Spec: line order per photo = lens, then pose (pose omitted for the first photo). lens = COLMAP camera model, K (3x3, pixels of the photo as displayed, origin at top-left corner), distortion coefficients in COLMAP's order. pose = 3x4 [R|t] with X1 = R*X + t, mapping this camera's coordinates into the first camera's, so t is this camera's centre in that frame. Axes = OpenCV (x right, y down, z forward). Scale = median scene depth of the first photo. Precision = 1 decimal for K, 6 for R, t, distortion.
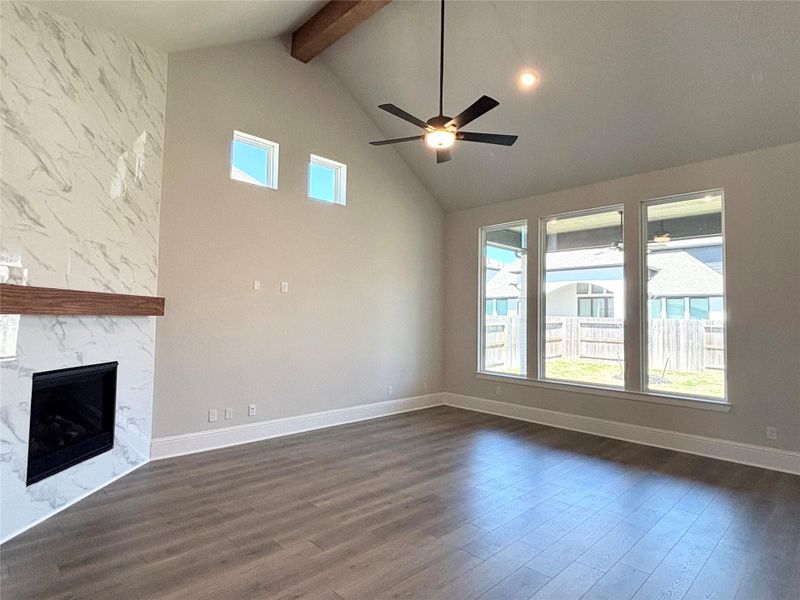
lens RADIAL K [[445.1, 0, 400.0], [0, 445.1, 300.0], [0, 0, 1]] dist [0.012450, -0.001355]
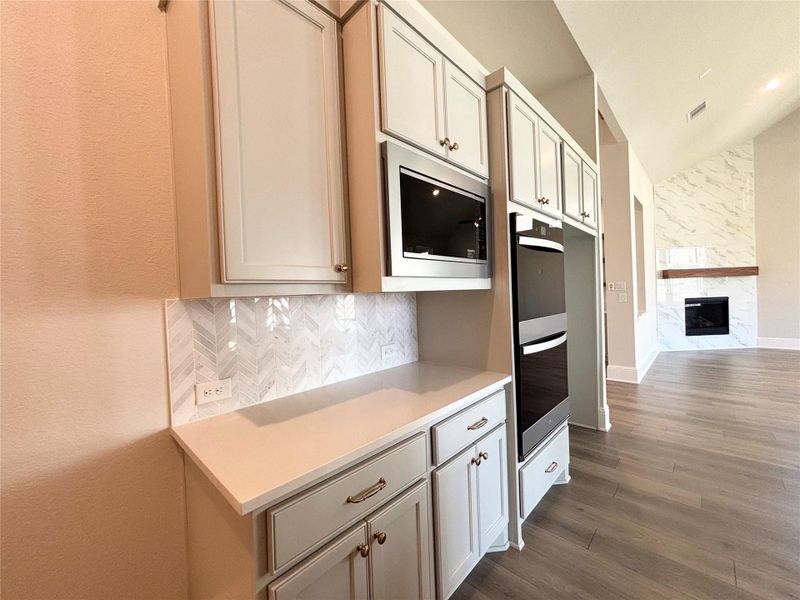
lens RADIAL K [[320.5, 0, 399.6], [0, 320.5, 298.4], [0, 0, 1]] dist [0.000772, -0.000681]
pose [[0.027104, -0.005286, -0.999619, 0.819696], [0.080445, 0.996754, -0.003090, 0.013531], [0.996391, -0.080330, 0.027442, -0.613176]]
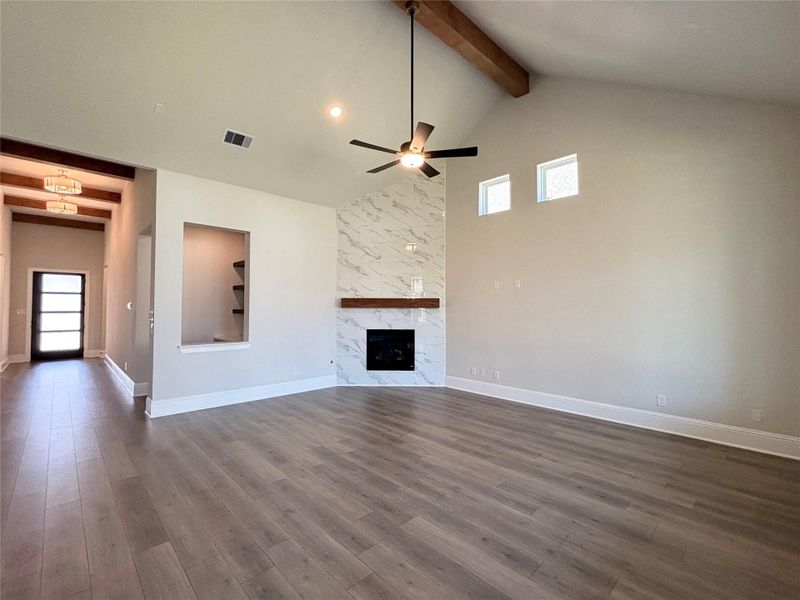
lens RADIAL K [[358.1, 0, 400.0], [0, 358.1, 300.0], [0, 0, 1]] dist [0.009328, -0.000141]
pose [[-0.016381, -0.040925, -0.999028, 0.911481], [0.038725, 0.998386, -0.041534, 0.055148], [0.999116, -0.039367, -0.014770, 0.825118]]
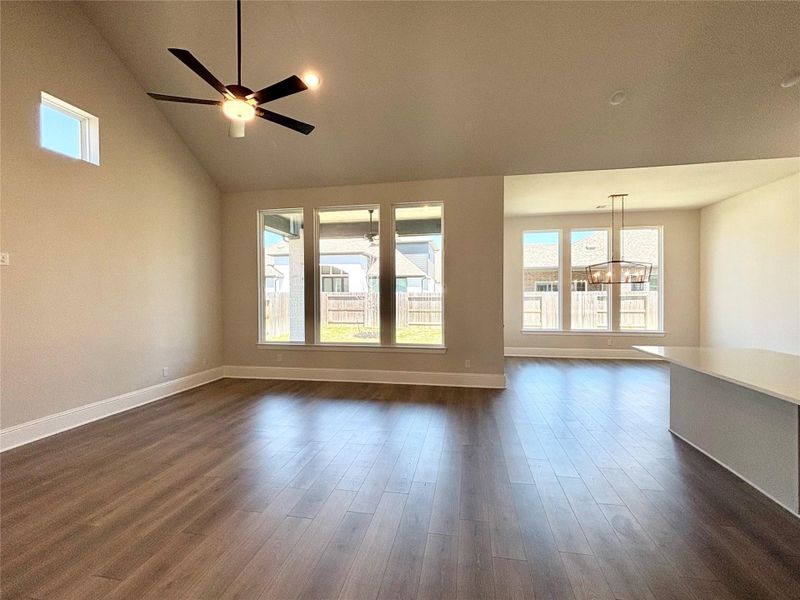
lens RADIAL K [[361.6, 0, 403.1], [0, 361.6, 299.9], [0, 0, 1]] dist [0.000761, 0.000583]
pose [[0.818324, -0.028732, 0.574038, -0.070476], [-0.004459, 0.998402, 0.056330, 0.004702], [-0.574740, -0.048656, 0.816889, 0.113006]]
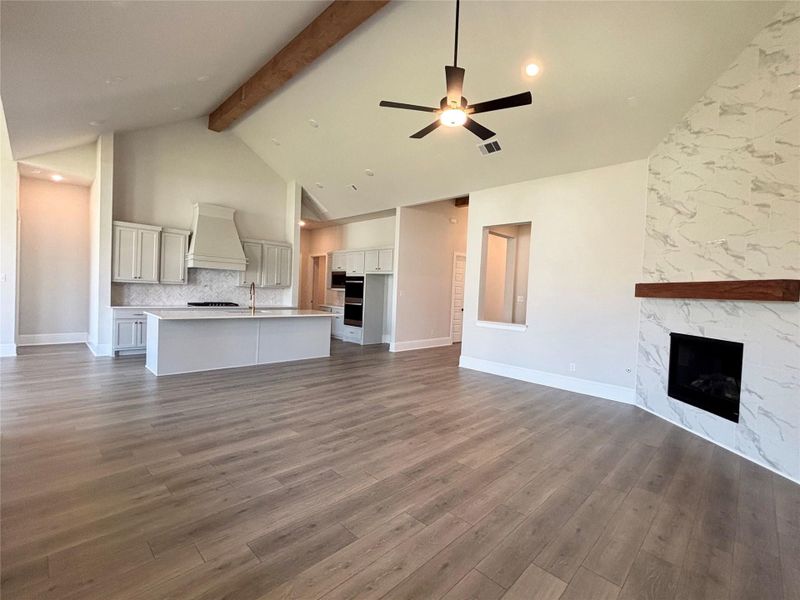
lens RADIAL K [[358.1, 0, 400.0], [0, 358.1, 300.0], [0, 0, 1]] dist [0.009328, -0.000141]
pose [[-0.997959, -0.060874, -0.019316, 0.177895], [-0.060552, 0.998023, -0.016851, 0.083636], [0.020303, -0.015647, -0.999671, 1.581988]]
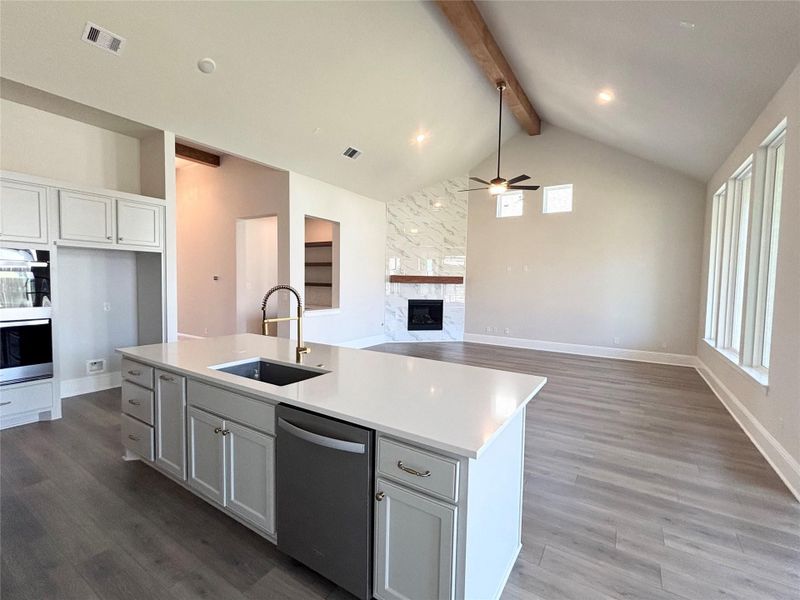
lens RADIAL K [[358.1, 0, 400.0], [0, 358.1, 300.0], [0, 0, 1]] dist [0.009328, -0.000141]
pose [[0.223817, 0.037445, -0.973912, 1.285901], [0.027159, 0.998634, 0.044637, 0.025677], [0.974253, -0.036441, 0.222494, 0.201009]]
